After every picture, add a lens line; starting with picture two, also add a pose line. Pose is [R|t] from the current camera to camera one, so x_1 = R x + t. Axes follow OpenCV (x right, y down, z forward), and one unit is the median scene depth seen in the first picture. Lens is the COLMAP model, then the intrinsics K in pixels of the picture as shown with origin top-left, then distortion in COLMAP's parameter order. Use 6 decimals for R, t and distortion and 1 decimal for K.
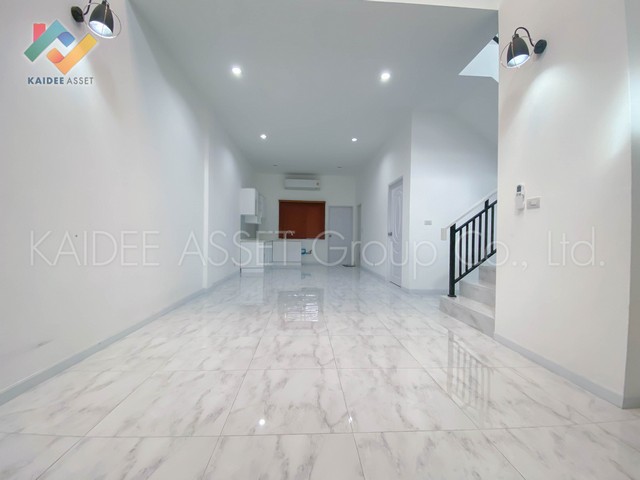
lens RADIAL K [[265.2, 0, 317.9], [0, 265.2, 241.6], [0, 0, 1]] dist [-0.002952, -0.000667]
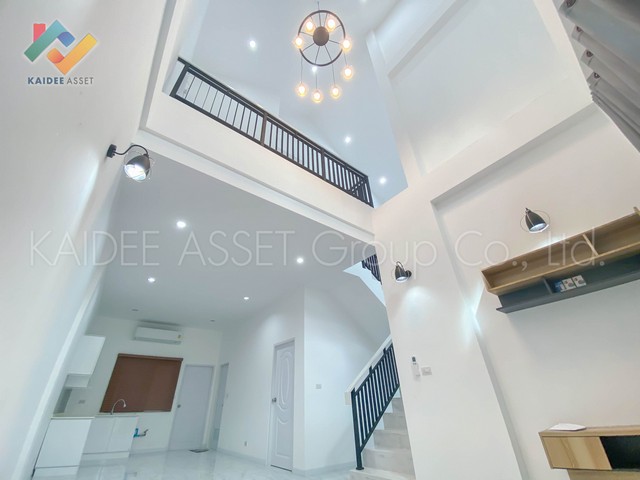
lens RADIAL K [[265.2, 0, 317.9], [0, 265.2, 241.6], [0, 0, 1]] dist [-0.002952, -0.000667]
pose [[0.828931, 0.263741, 0.493268, -0.215397], [0.044829, 0.847697, -0.528583, -0.001317], [-0.557551, 0.460272, 0.690860, -0.002722]]
